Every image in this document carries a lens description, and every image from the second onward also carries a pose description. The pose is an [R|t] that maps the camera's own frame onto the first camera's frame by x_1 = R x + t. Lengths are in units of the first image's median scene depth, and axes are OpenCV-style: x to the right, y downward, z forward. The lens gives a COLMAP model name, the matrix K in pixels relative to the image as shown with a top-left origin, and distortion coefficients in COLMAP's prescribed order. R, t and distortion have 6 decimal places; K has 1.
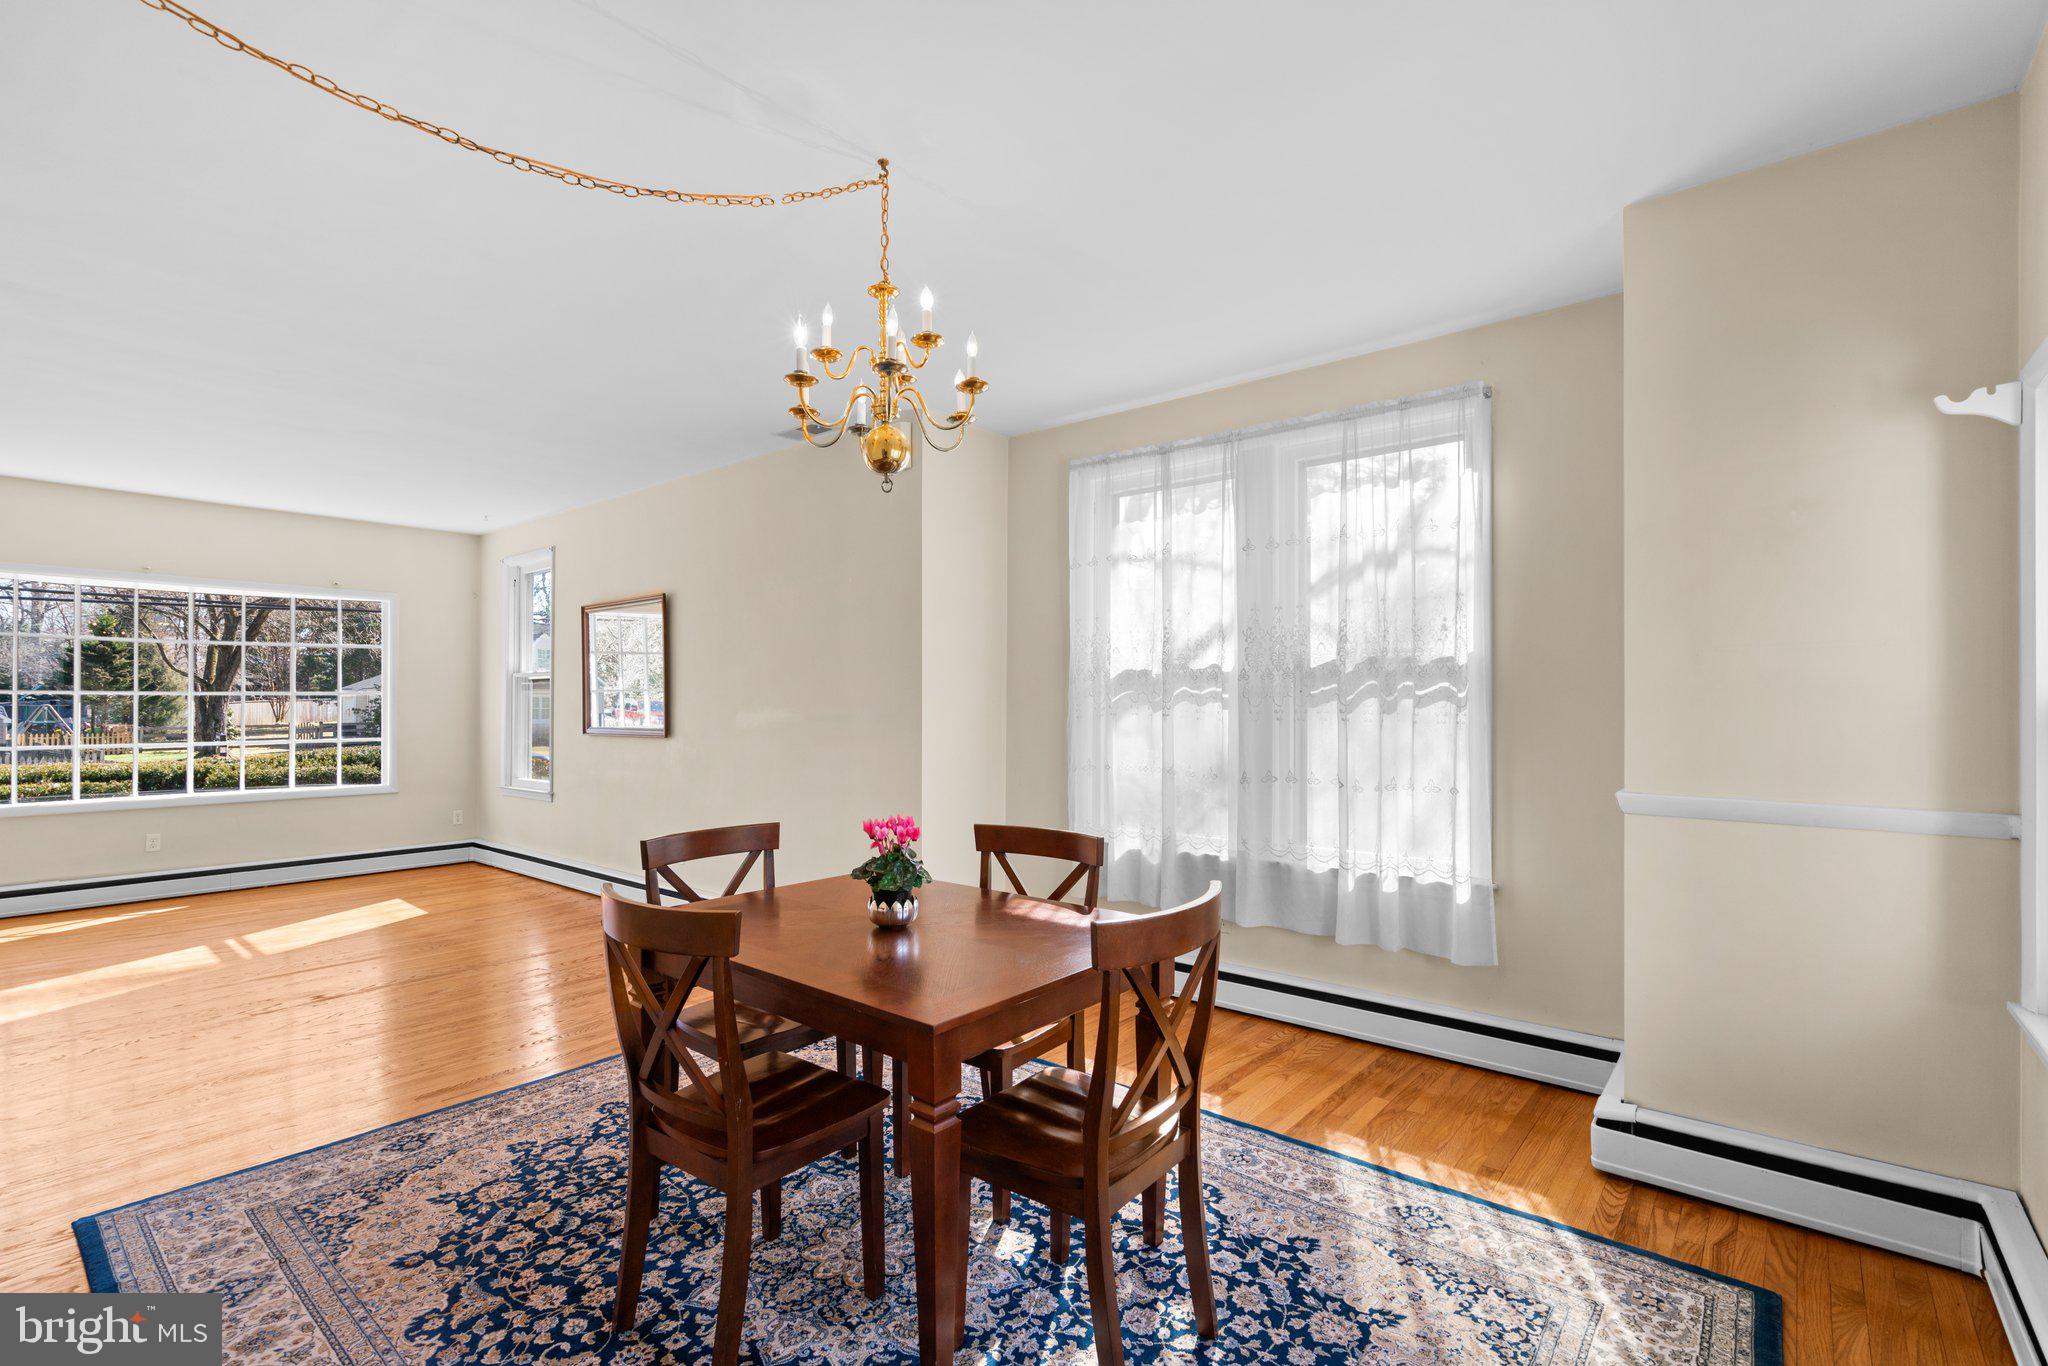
lens RADIAL K [[923.0, 0, 1015.1], [0, 923.0, 702.8], [0, 0, 1]] dist [-0.002836, 0.000576]
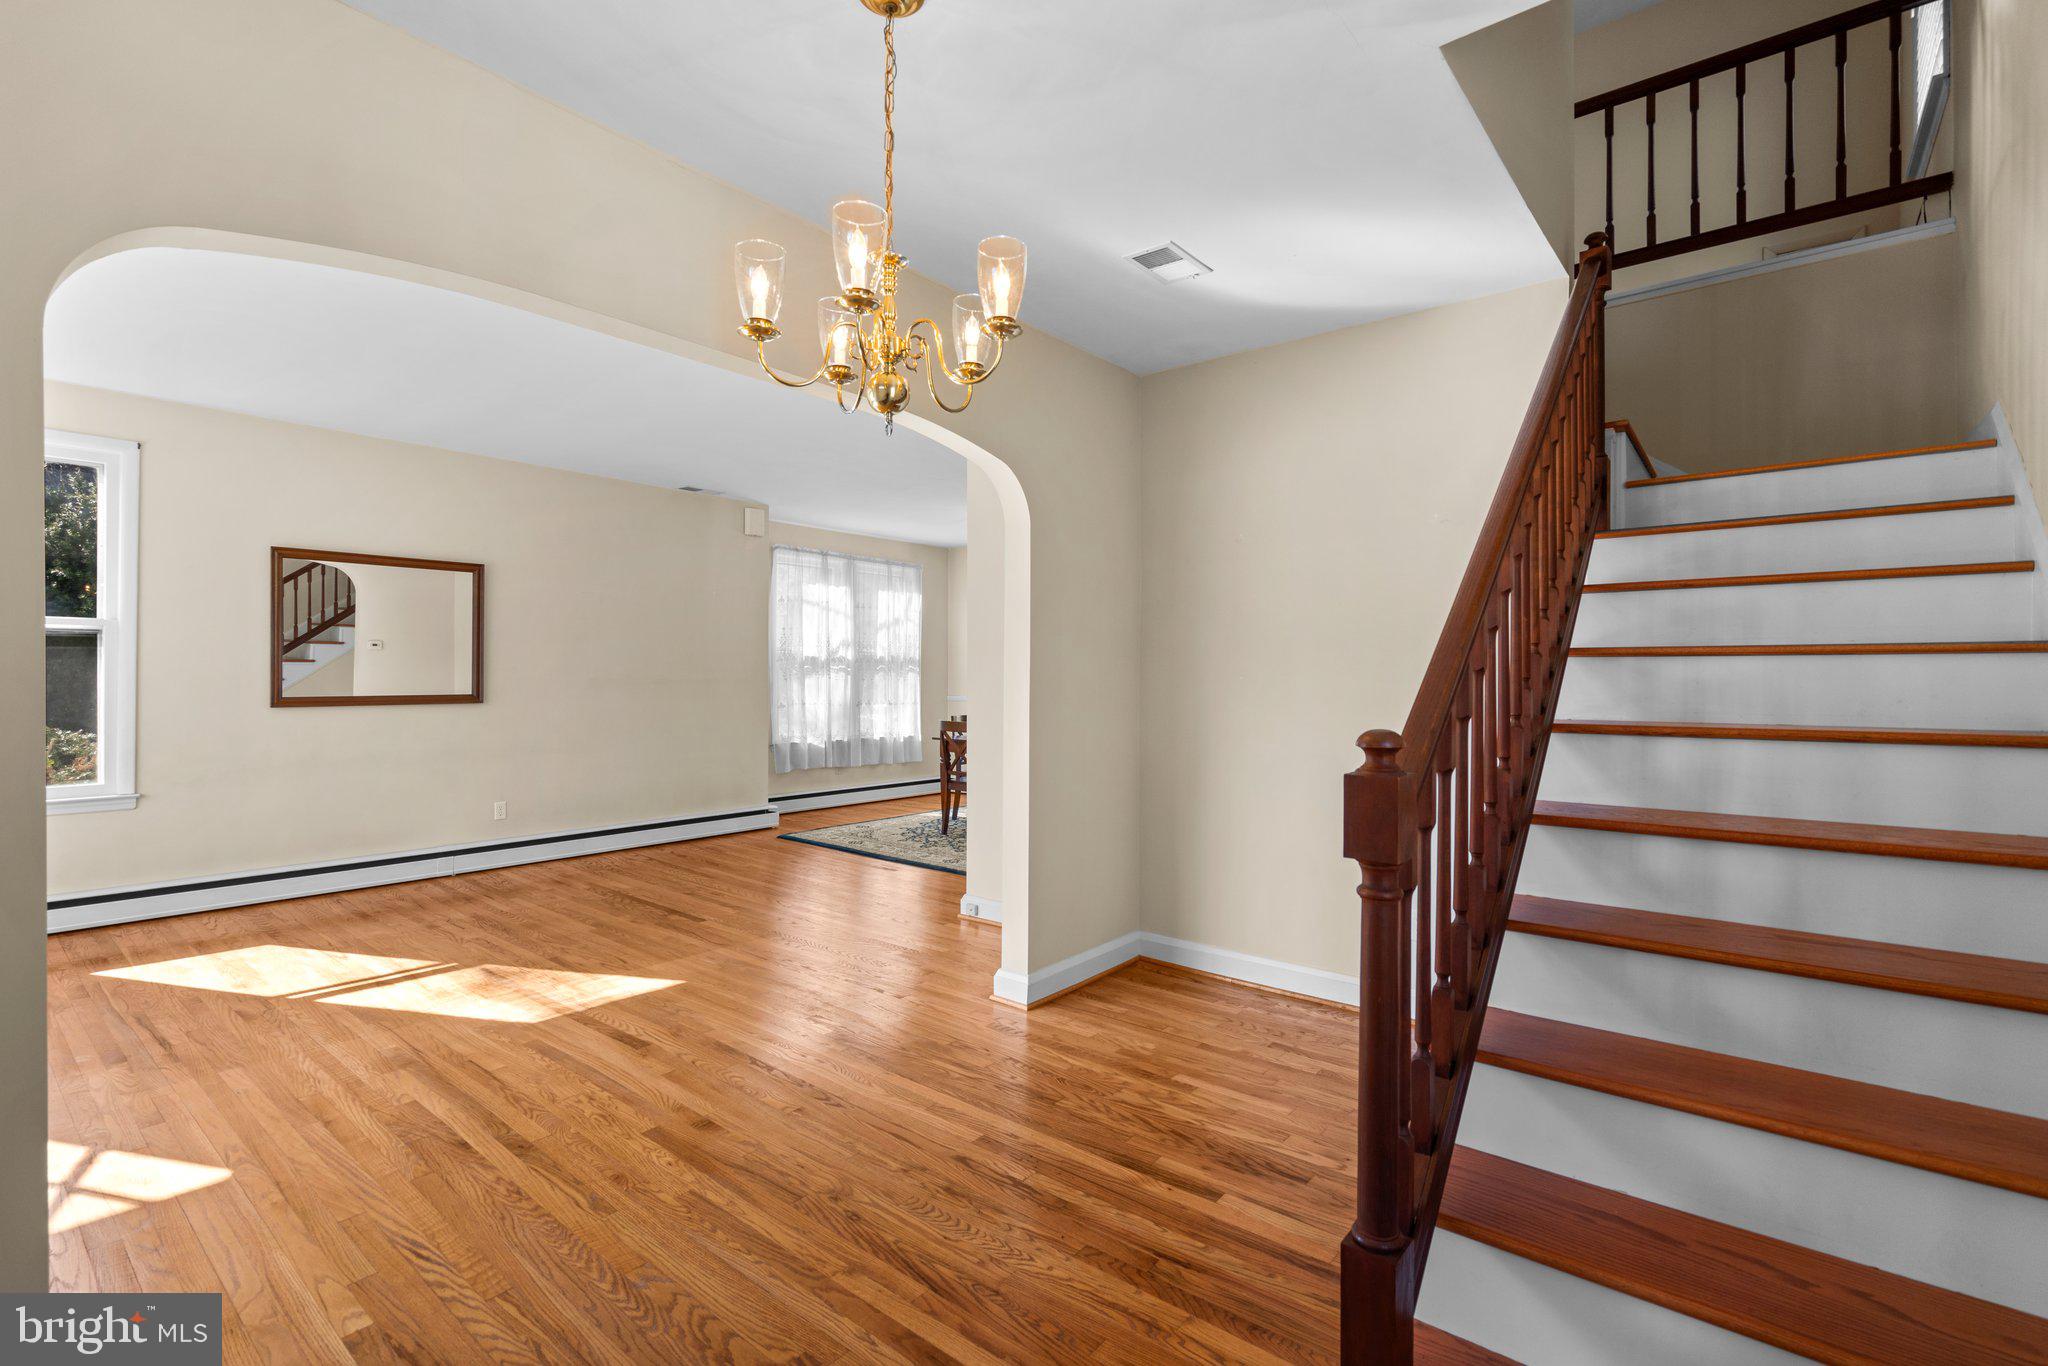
lens RADIAL K [[928.7, 0, 1018.3], [0, 928.7, 684.9], [0, 0, 1]] dist [-0.000599, 0.000715]
pose [[-0.004027, -0.011176, 0.999929, -3.366331], [-0.008315, 0.999903, 0.011142, 0.002223], [-0.999957, -0.008269, -0.004119, 0.940125]]
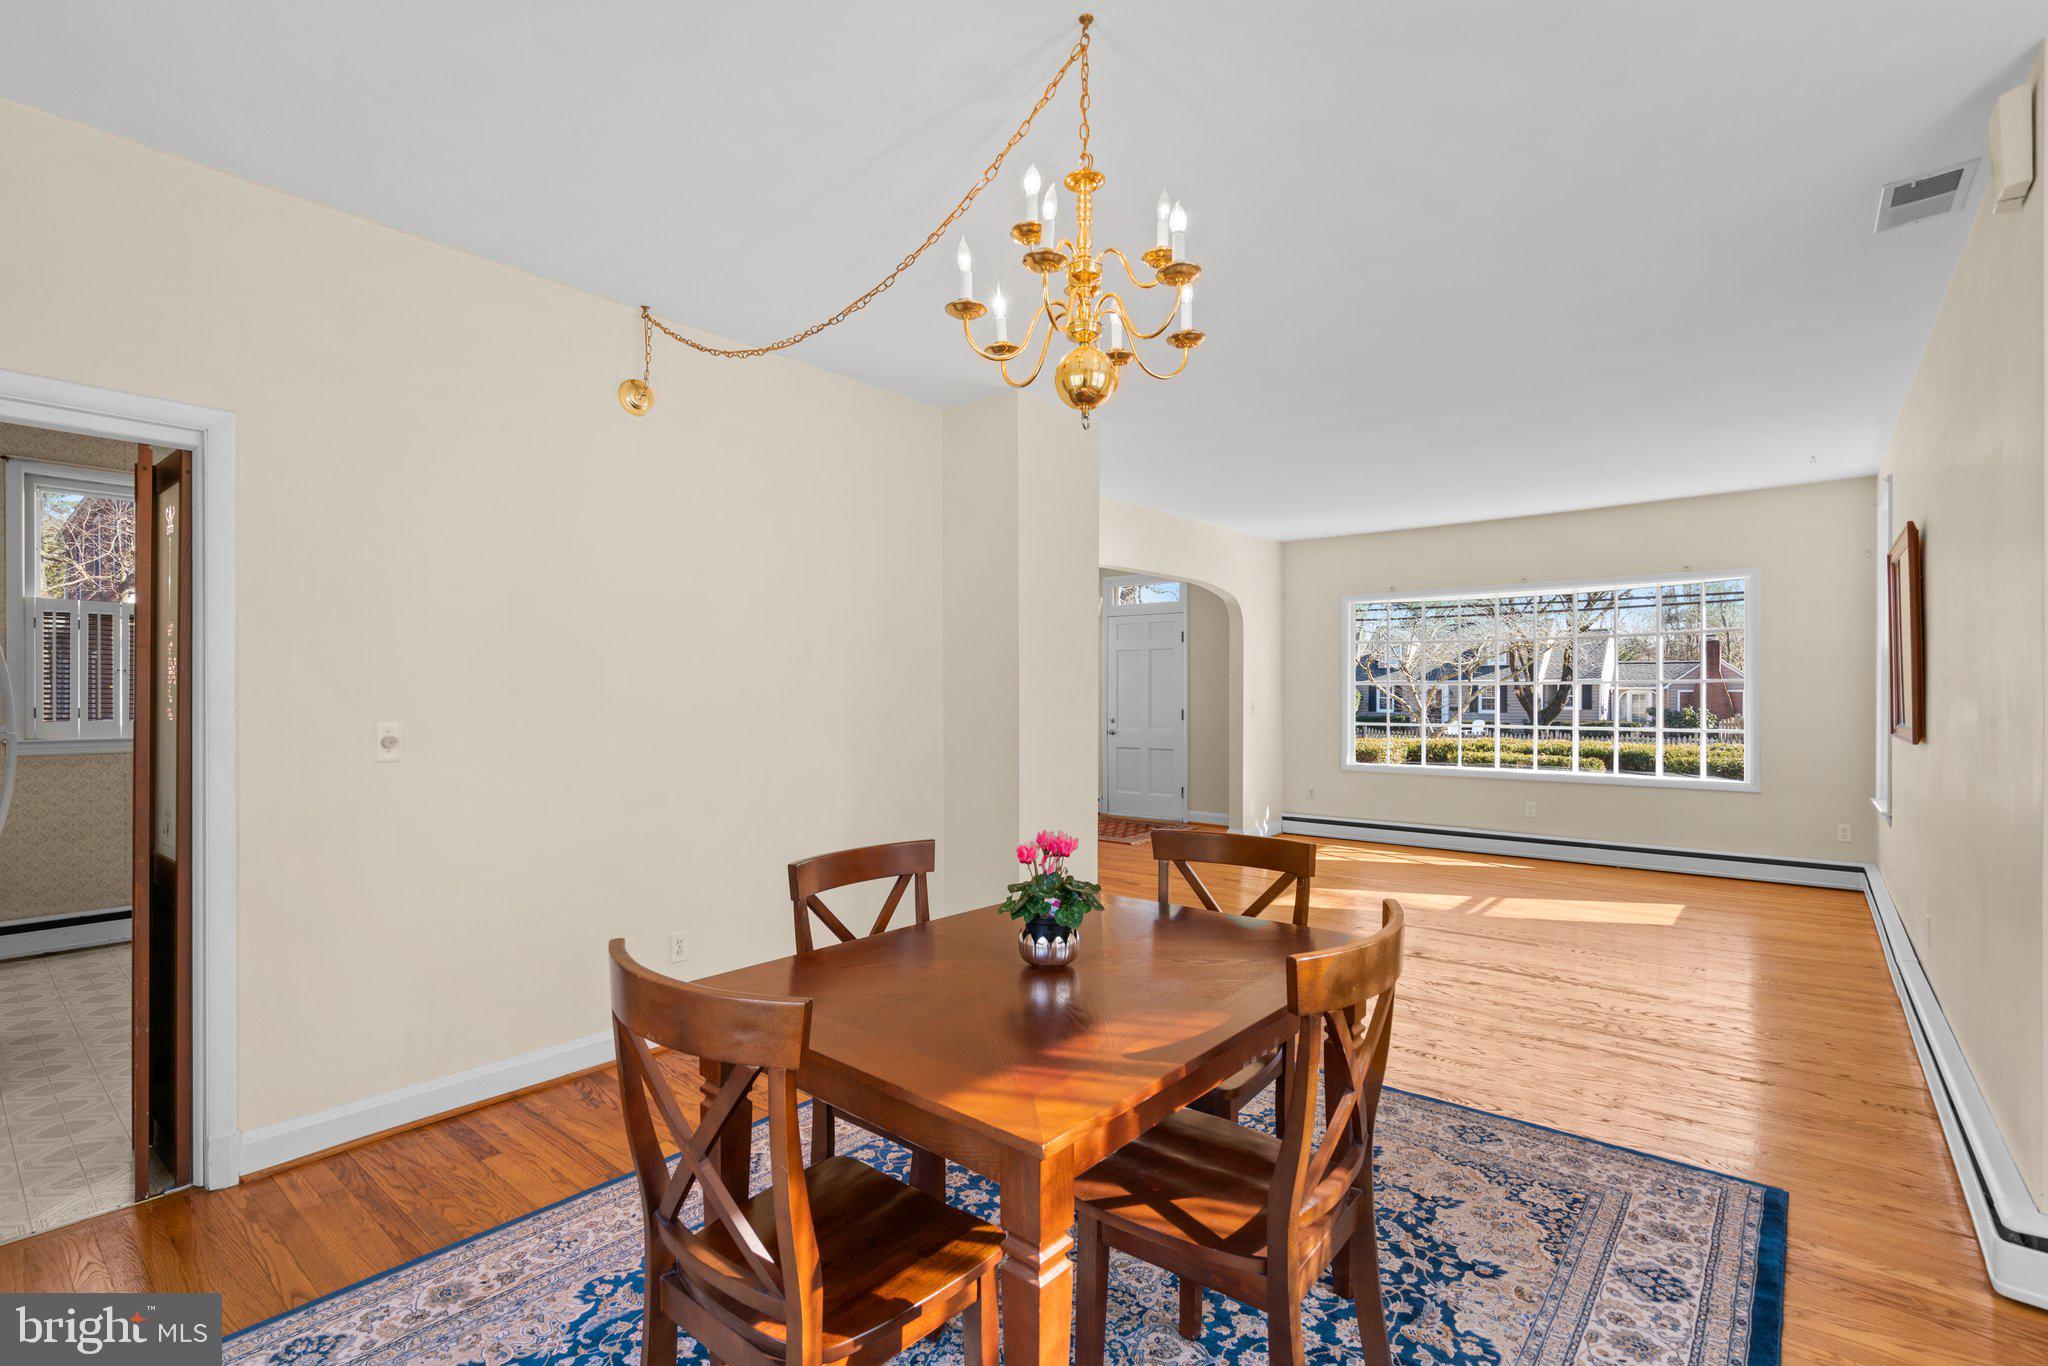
lens RADIAL K [[923.0, 0, 1015.1], [0, 923.0, 702.8], [0, 0, 1]] dist [-0.002836, 0.000576]
pose [[-0.009181, 0.010754, -0.999900, 0.635337], [0.003503, 0.999936, 0.010722, -0.000140], [0.999952, -0.003404, -0.009218, 0.889925]]
